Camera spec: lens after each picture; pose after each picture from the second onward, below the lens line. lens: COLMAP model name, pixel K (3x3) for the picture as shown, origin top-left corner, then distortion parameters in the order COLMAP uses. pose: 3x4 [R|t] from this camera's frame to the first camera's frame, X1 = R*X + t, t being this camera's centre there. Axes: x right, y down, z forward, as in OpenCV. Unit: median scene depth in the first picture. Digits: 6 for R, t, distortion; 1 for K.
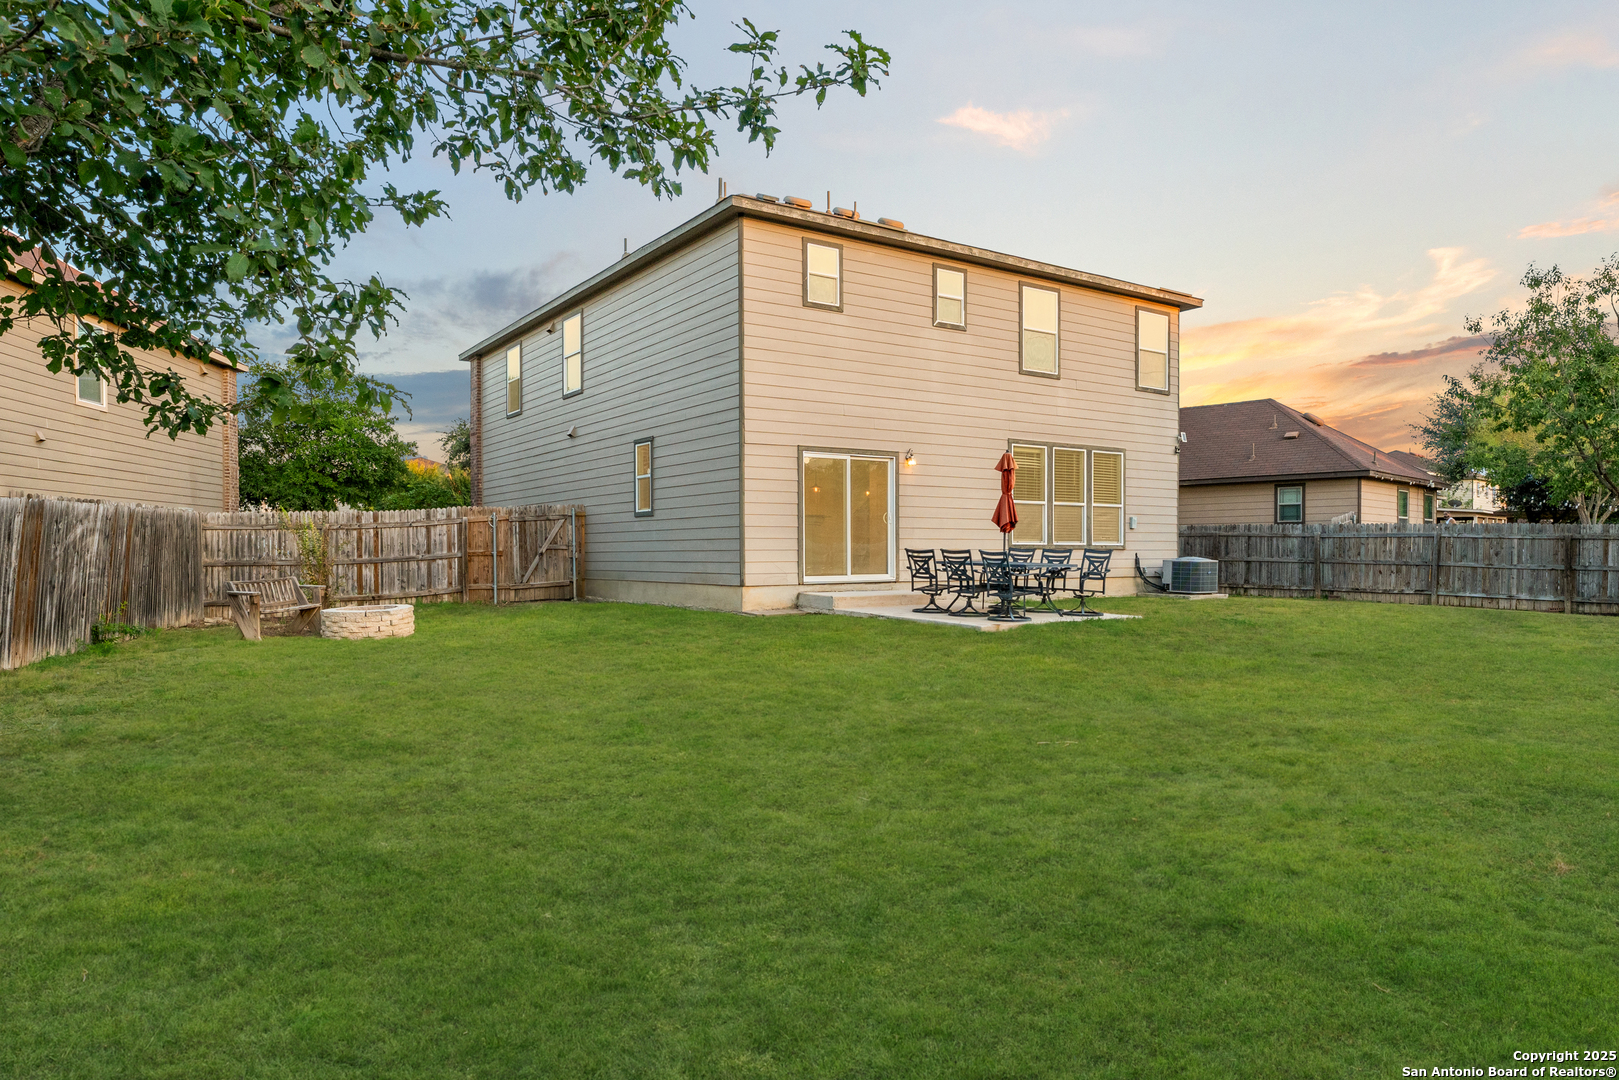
lens RADIAL K [[1007.7, 0, 807.9], [0, 1007.7, 542.1], [0, 0, 1]] dist [0.001543, -0.000573]
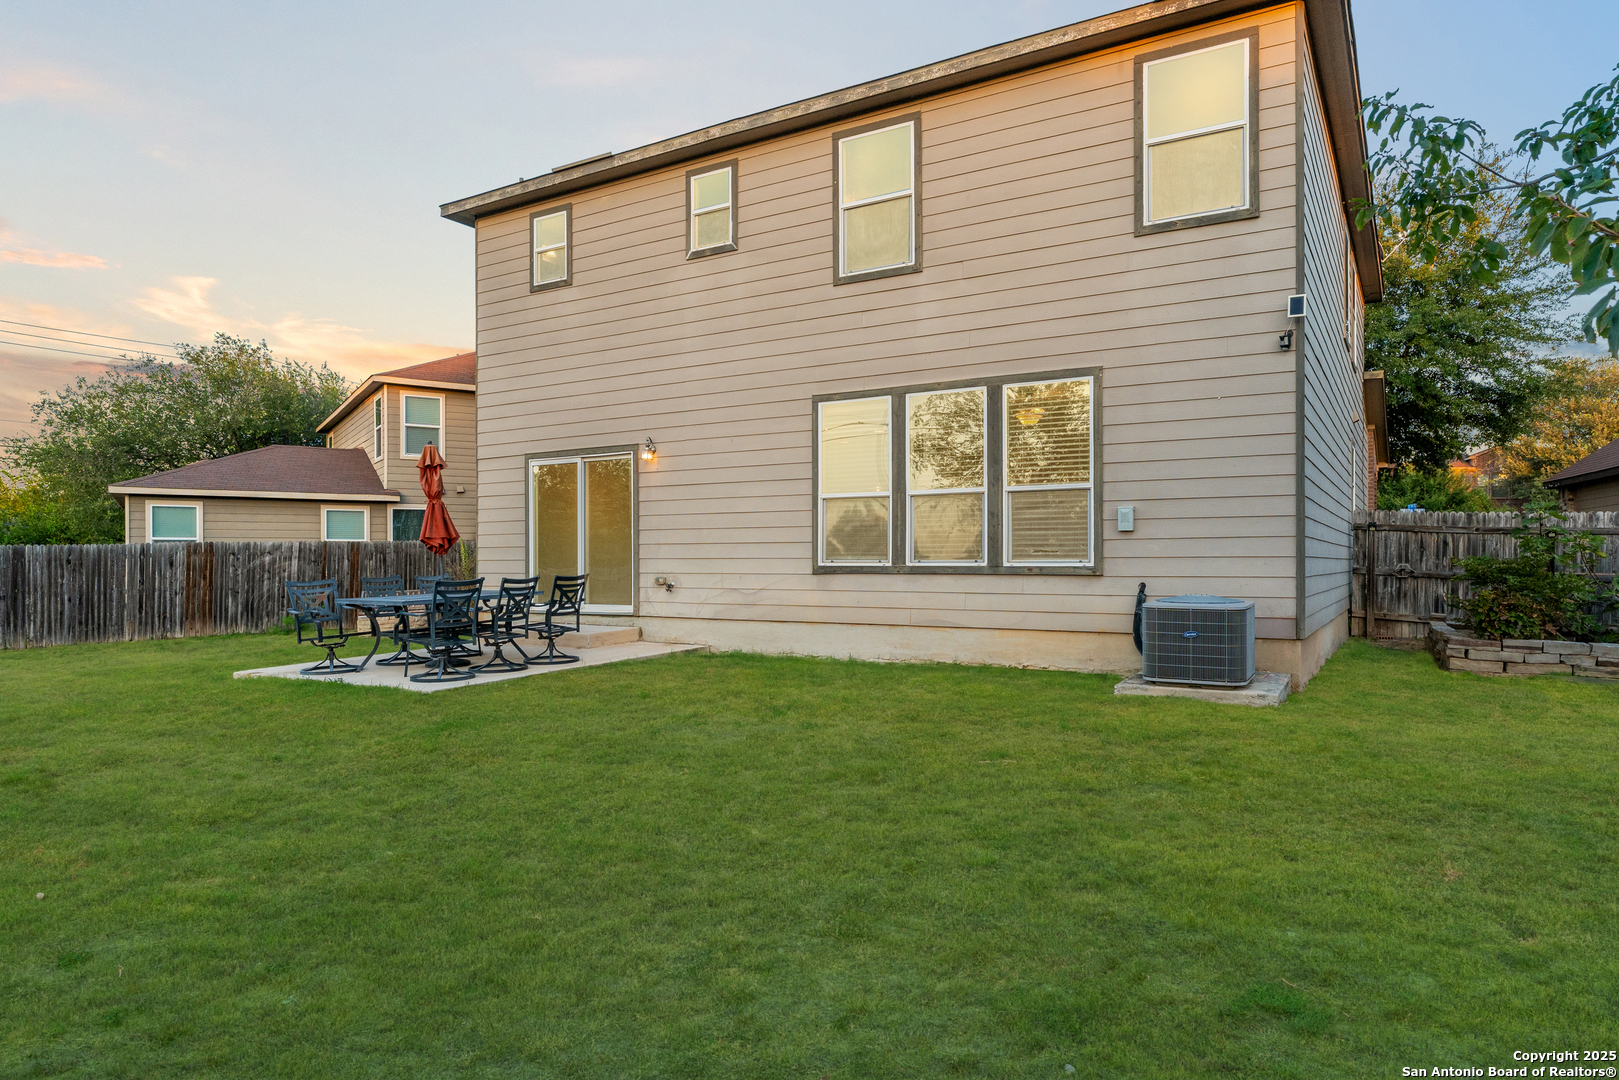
lens RADIAL K [[1007.7, 0, 807.4], [0, 1007.7, 547.9], [0, 0, 1]] dist [0.001543, -0.000573]
pose [[0.416773, -0.013259, -0.908914, 0.802986], [0.010836, 0.999895, -0.009617, -0.002909], [0.908946, -0.005841, 0.416873, 0.776126]]
